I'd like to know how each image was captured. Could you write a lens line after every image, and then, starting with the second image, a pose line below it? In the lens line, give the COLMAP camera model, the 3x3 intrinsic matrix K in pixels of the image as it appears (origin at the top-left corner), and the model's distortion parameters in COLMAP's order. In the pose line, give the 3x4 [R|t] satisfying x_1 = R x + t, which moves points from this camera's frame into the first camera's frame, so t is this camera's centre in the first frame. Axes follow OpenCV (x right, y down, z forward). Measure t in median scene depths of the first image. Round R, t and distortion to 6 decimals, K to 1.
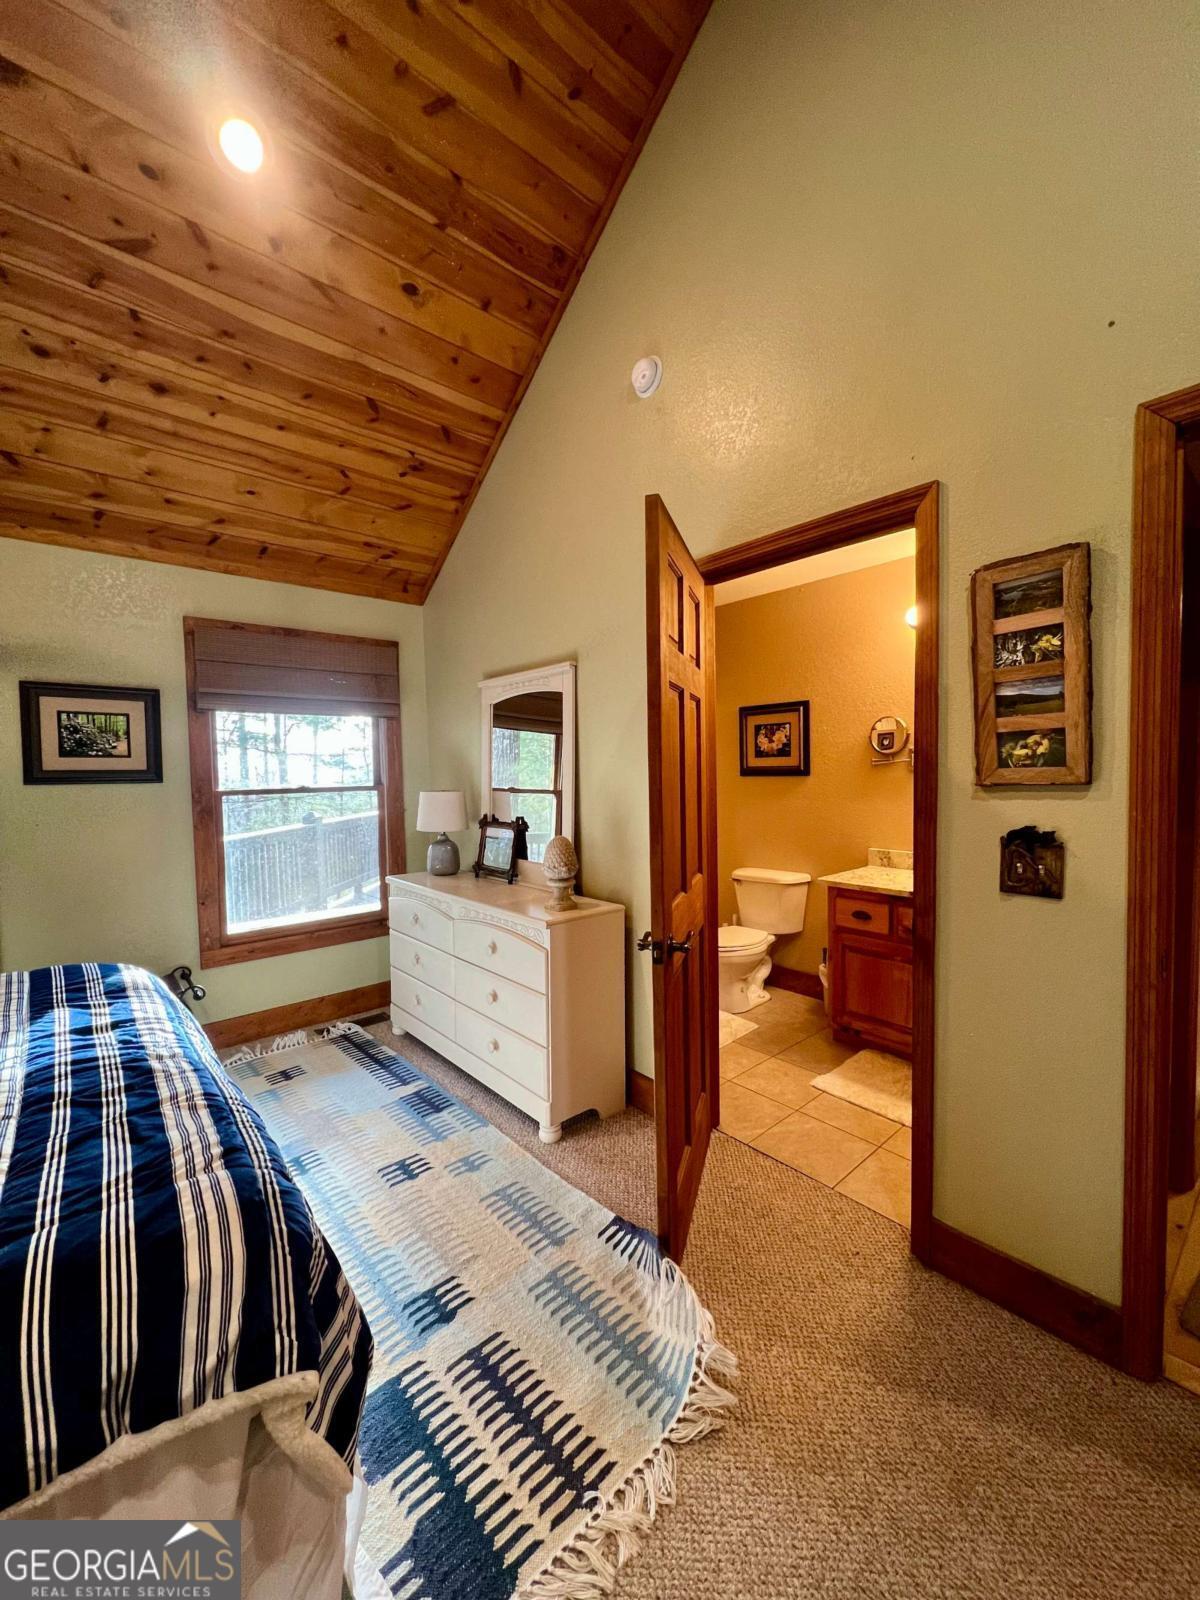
lens RADIAL K [[642.4, 0, 604.7], [0, 642.4, 789.4], [0, 0, 1]] dist [0.006073, 0.000676]
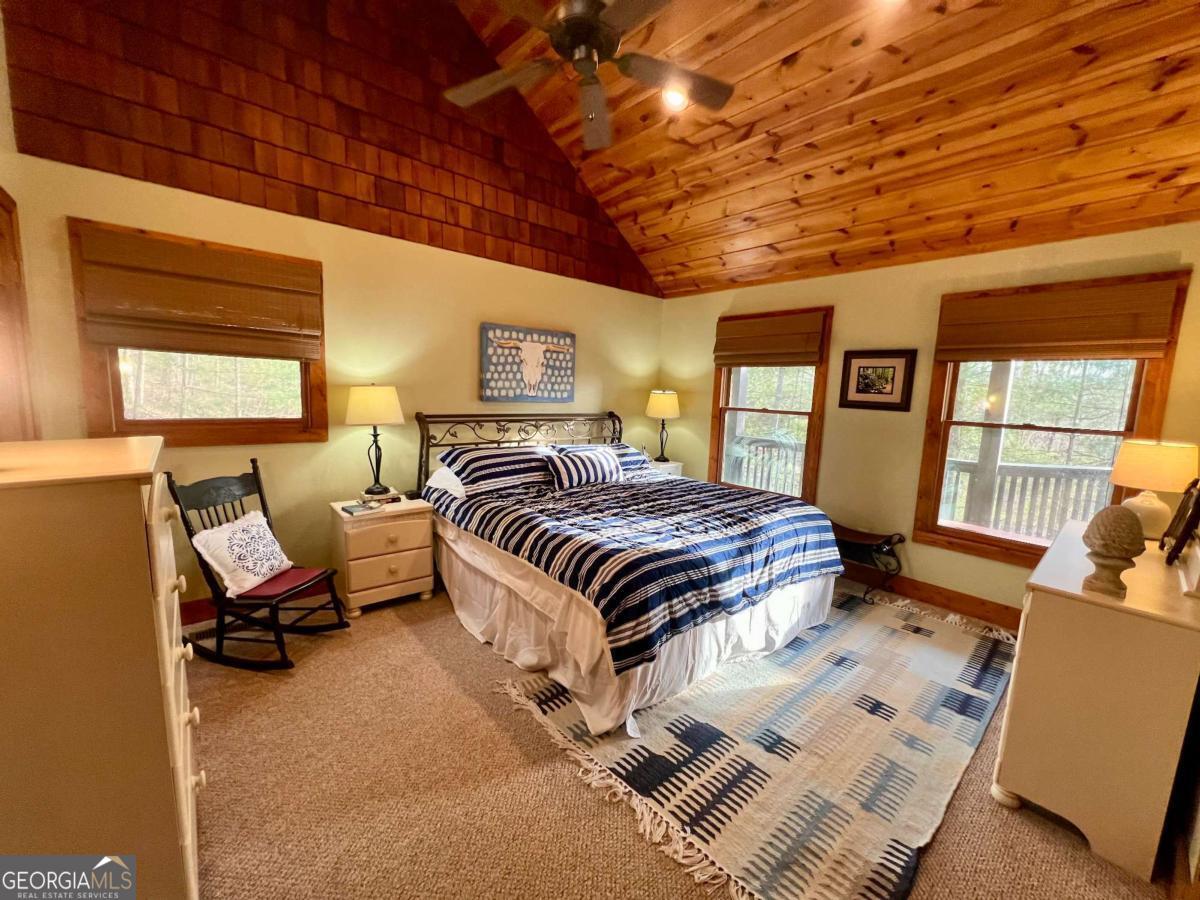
lens RADIAL K [[481.8, 0, 598.7], [0, 481.8, 443.5], [0, 0, 1]] dist [0.006073, 0.000676]
pose [[0.005296, 0.134385, -0.990915, 0.775040], [-0.070219, 0.988533, 0.133687, -0.064962], [0.997518, 0.068873, 0.014672, 0.459654]]
